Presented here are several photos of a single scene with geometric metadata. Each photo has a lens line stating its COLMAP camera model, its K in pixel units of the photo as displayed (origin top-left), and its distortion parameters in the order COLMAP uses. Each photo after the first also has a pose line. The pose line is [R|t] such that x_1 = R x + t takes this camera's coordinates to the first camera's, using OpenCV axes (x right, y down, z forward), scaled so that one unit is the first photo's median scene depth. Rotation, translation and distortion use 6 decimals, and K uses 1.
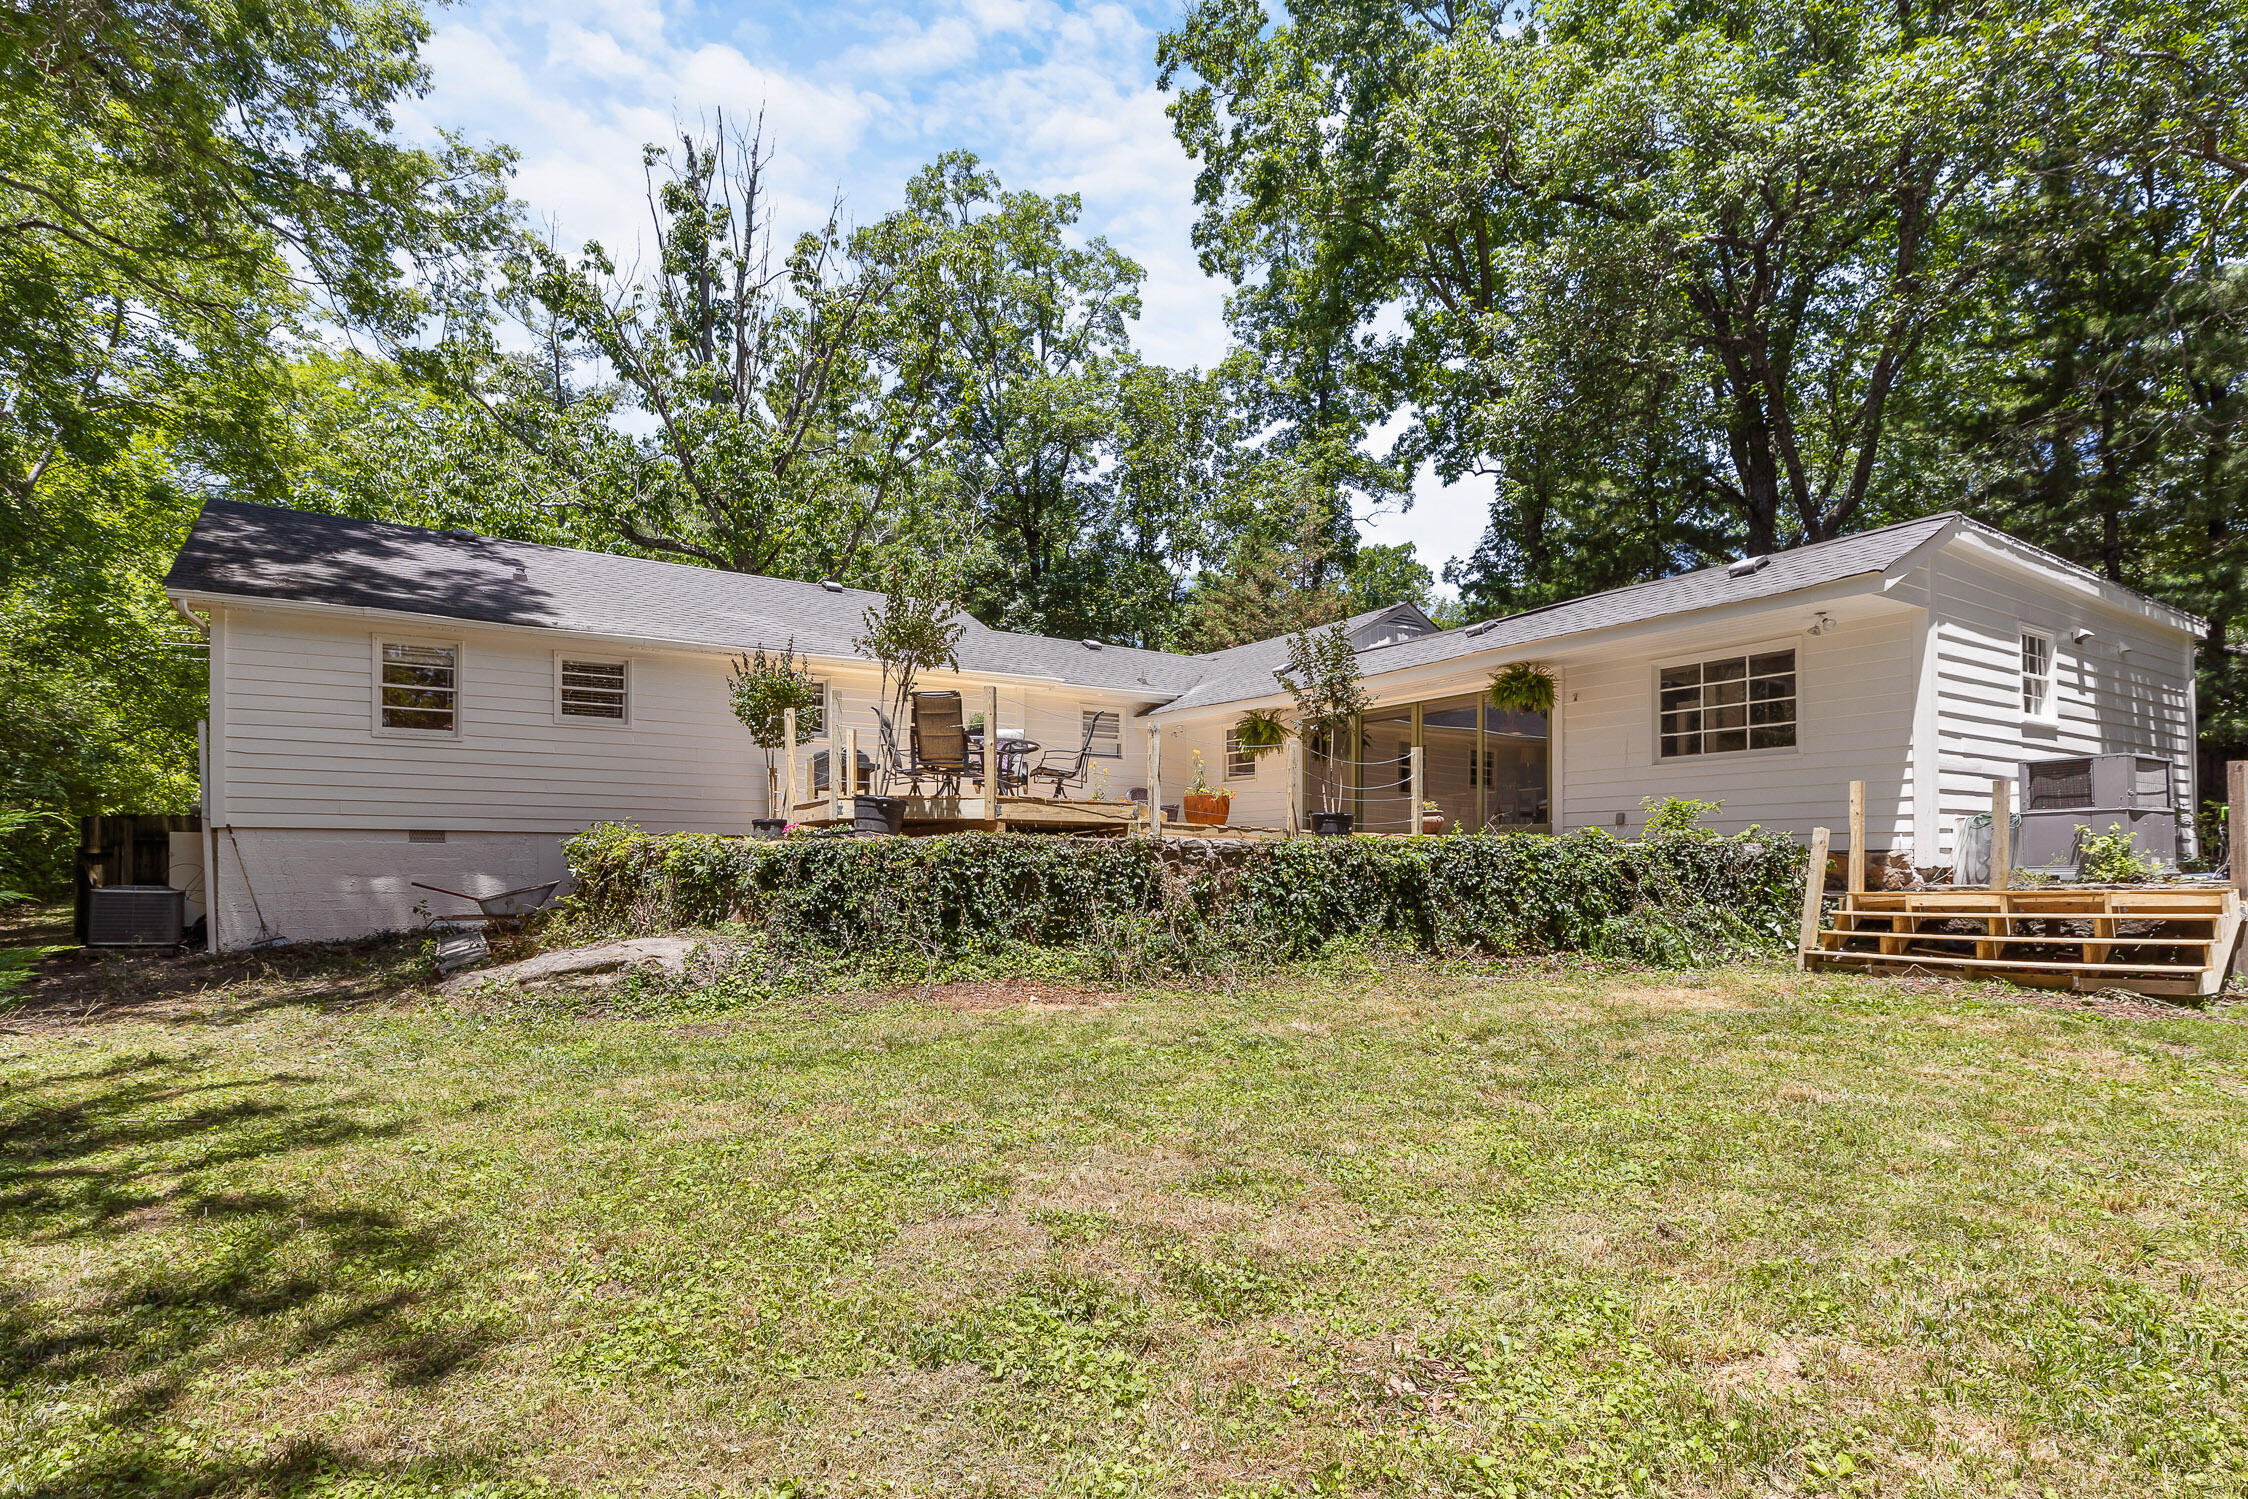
lens RADIAL K [[1144.0, 0, 1123.4], [0, 1144.0, 824.8], [0, 0, 1]] dist [-0.000922, -0.000185]
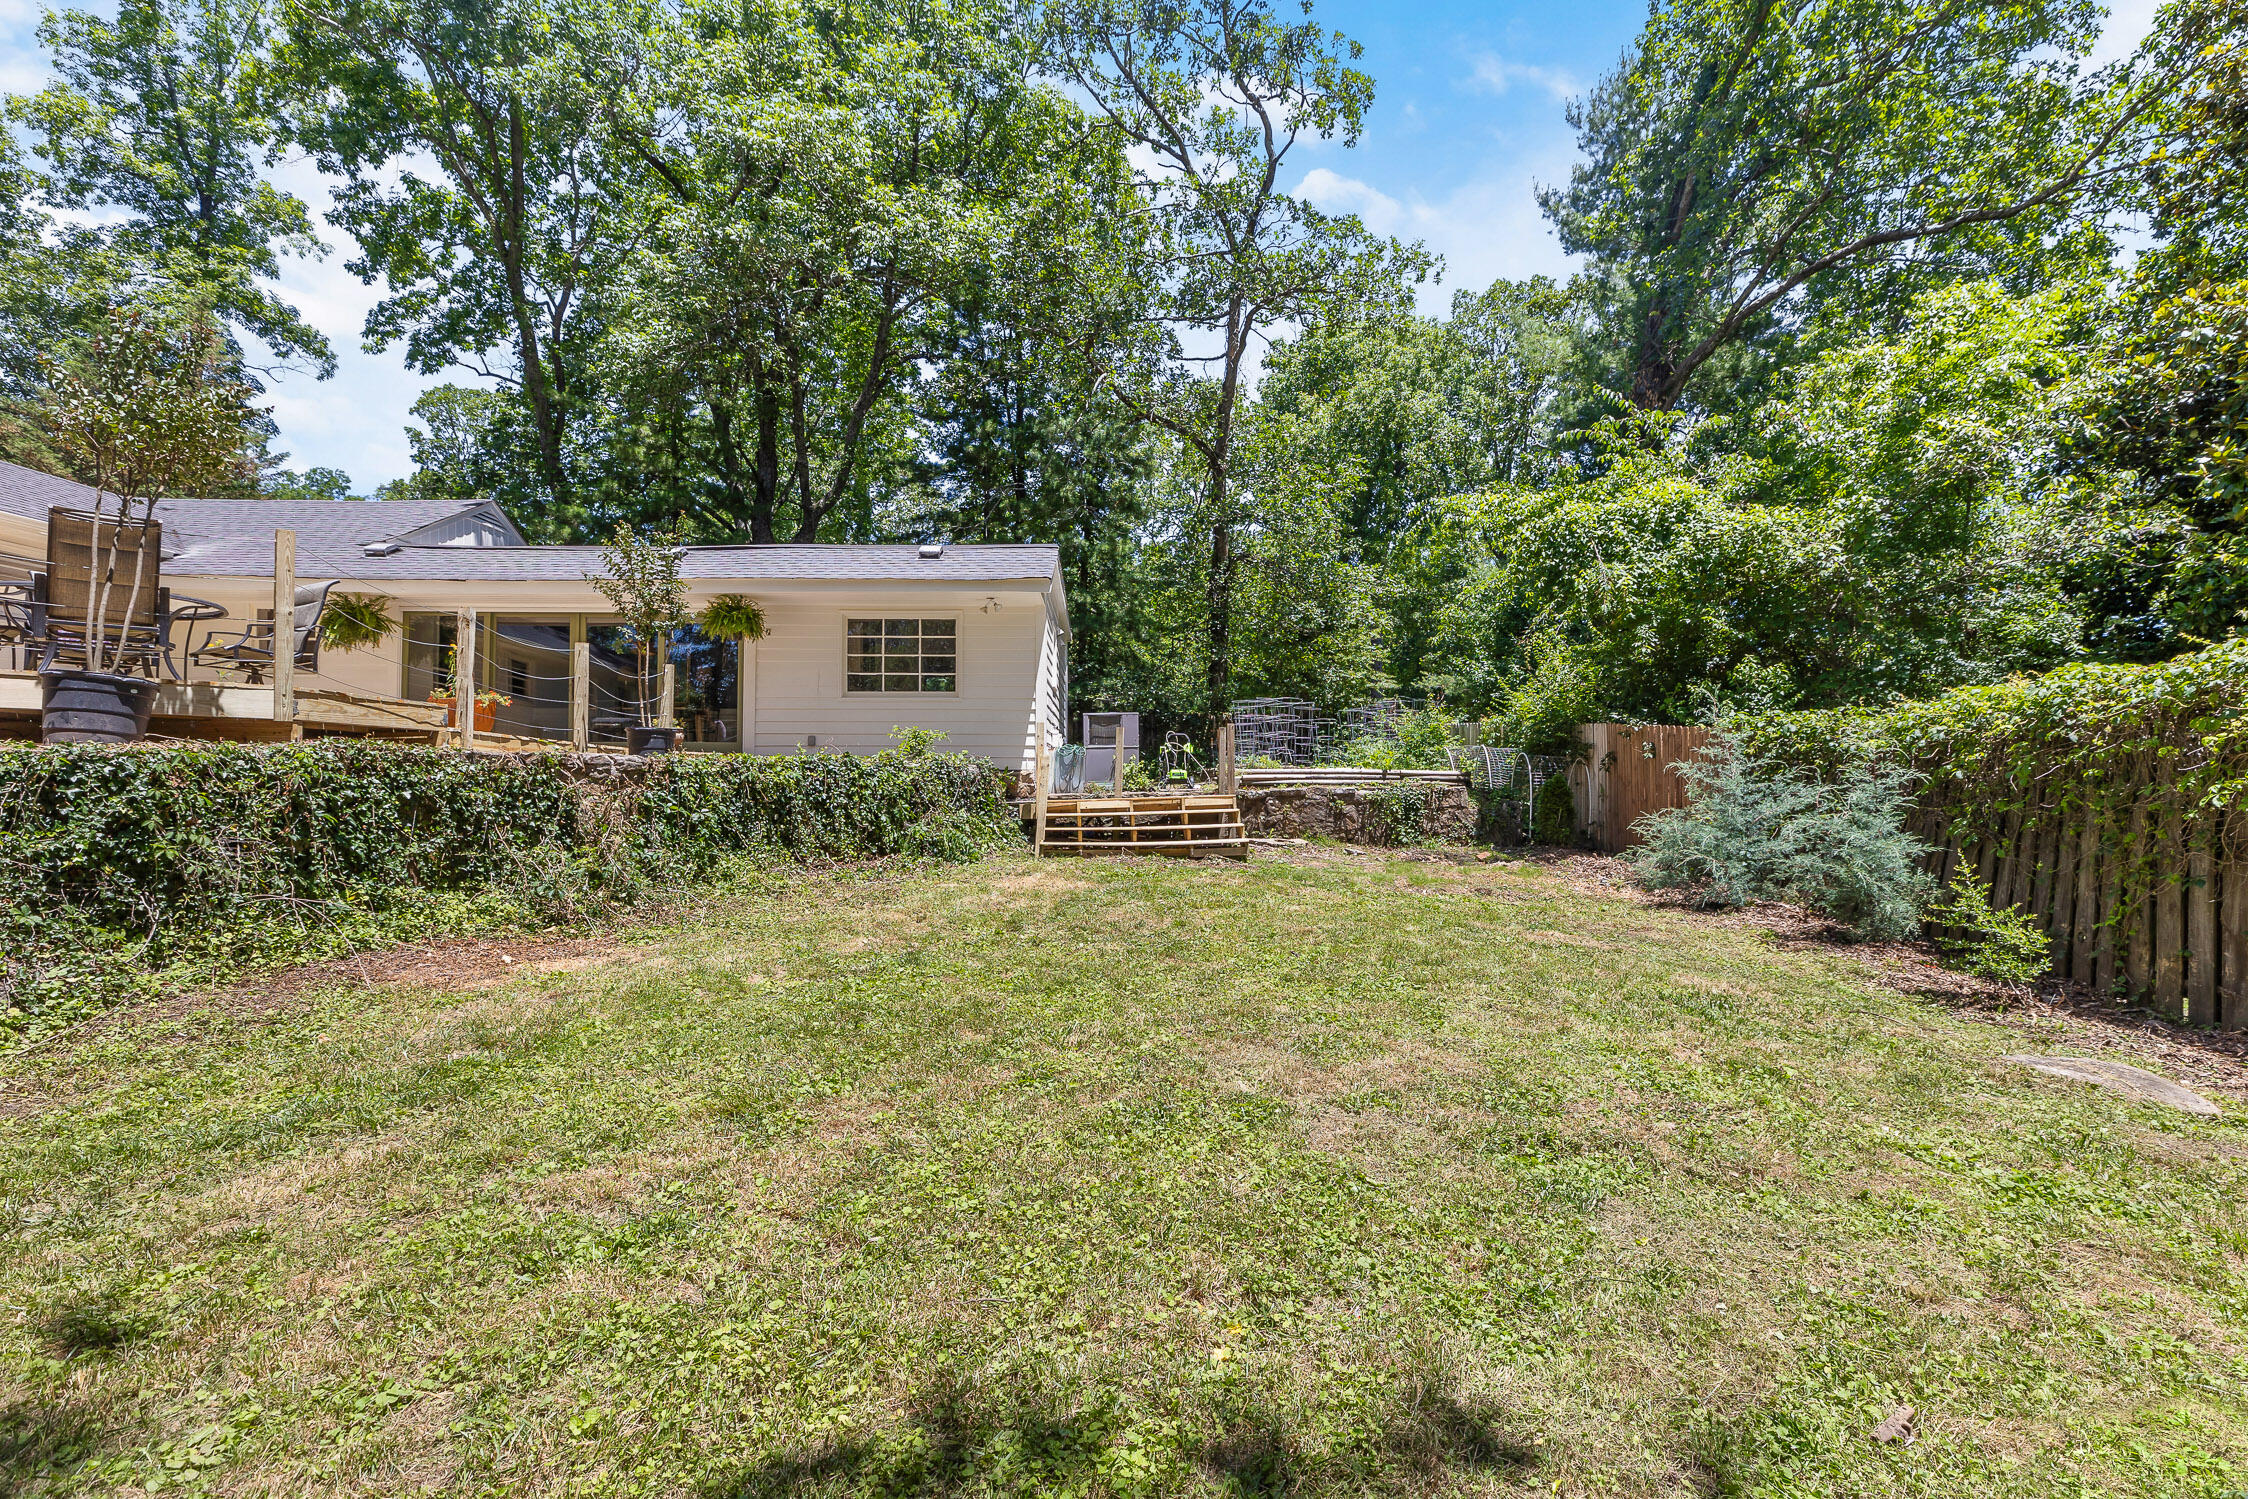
lens RADIAL K [[1014.9, 0, 1127.6], [0, 1014.9, 738.0], [0, 0, 1]] dist [0.001896, -0.000087]
pose [[0.530818, 0.032511, 0.846862, -0.334291], [-0.030882, 0.999342, -0.019008, 0.001824], [-0.846923, -0.016063, 0.531473, 0.209165]]
